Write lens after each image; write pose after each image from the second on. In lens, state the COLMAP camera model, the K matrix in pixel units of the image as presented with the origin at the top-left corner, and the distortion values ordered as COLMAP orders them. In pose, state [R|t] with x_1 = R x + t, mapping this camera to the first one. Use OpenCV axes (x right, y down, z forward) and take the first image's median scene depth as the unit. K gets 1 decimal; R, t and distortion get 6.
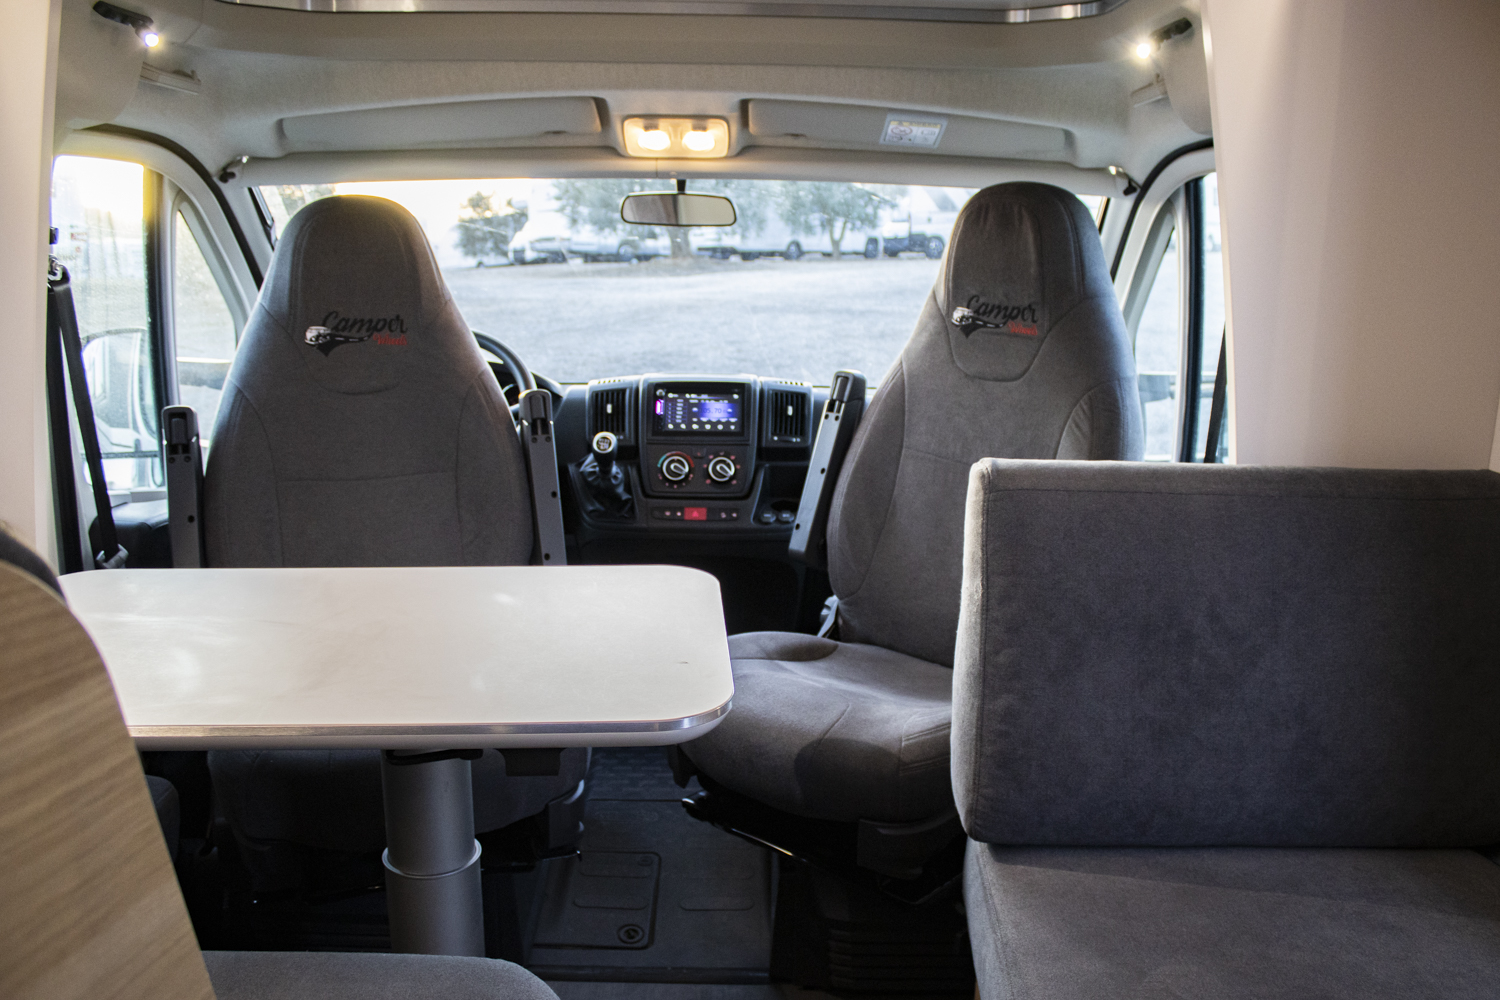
lens RADIAL K [[1271.3, 0, 751.6], [0, 1271.3, 499.3], [0, 0, 1]] dist [-0.131262, 0.058570]
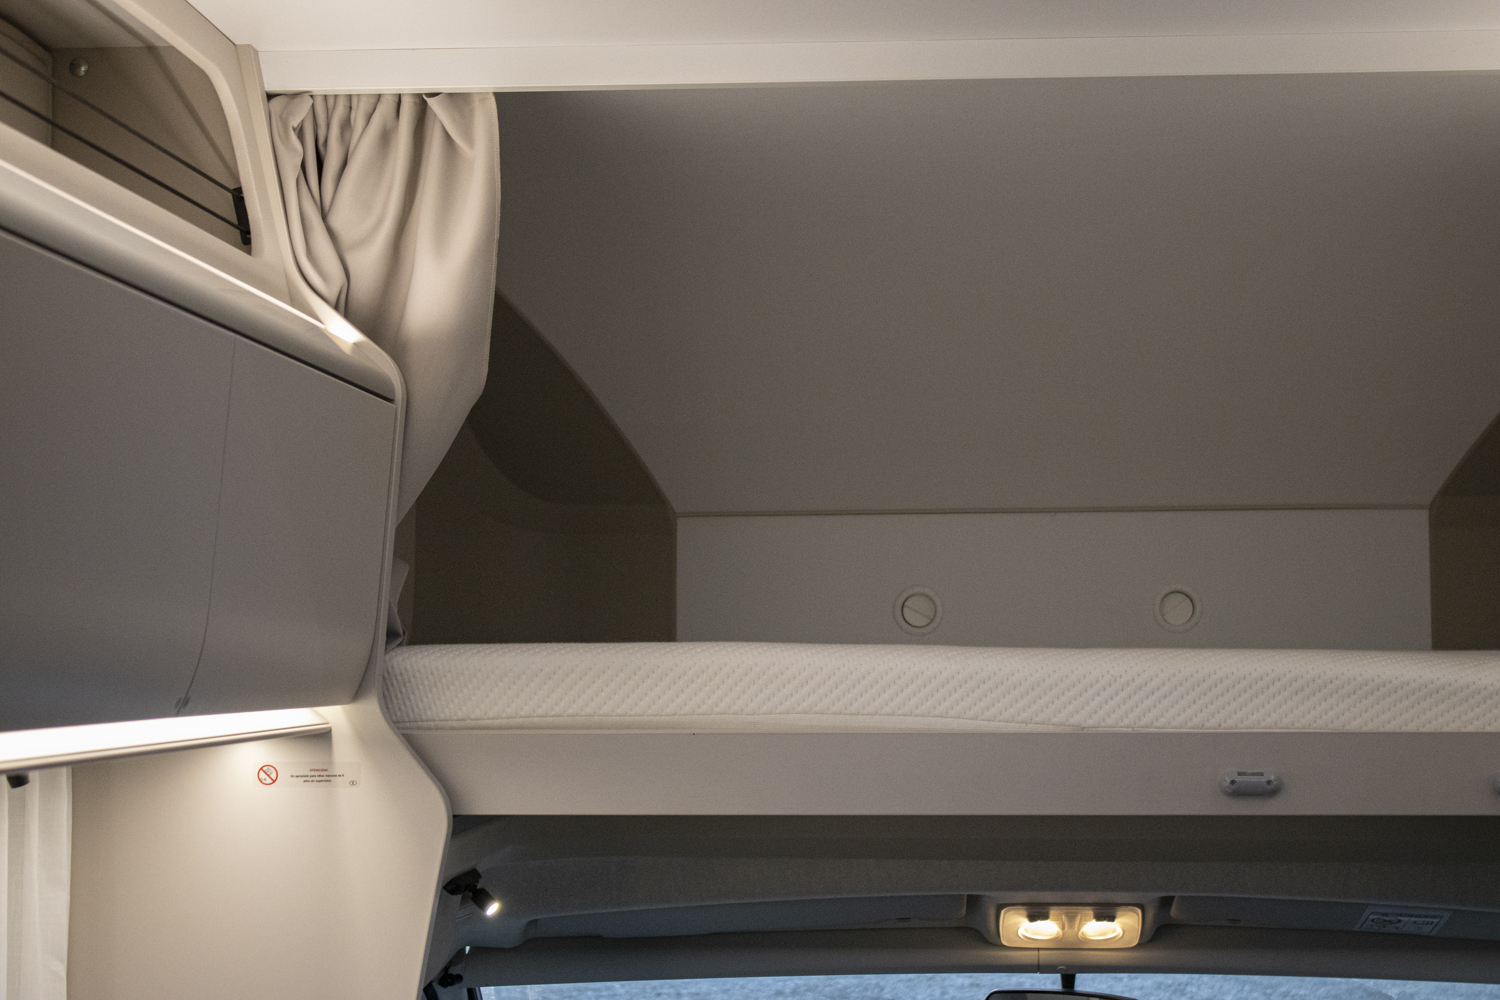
lens RADIAL K [[2558.8, 0, 752.6], [0, 2558.8, 501.3], [0, 0, 1]] dist [0.030317, 0.000000]
pose [[0.997509, -0.024005, -0.066322, -0.141926], [0.005310, 0.963192, -0.268761, -0.128409], [0.070332, 0.267739, 0.960921, -0.520437]]
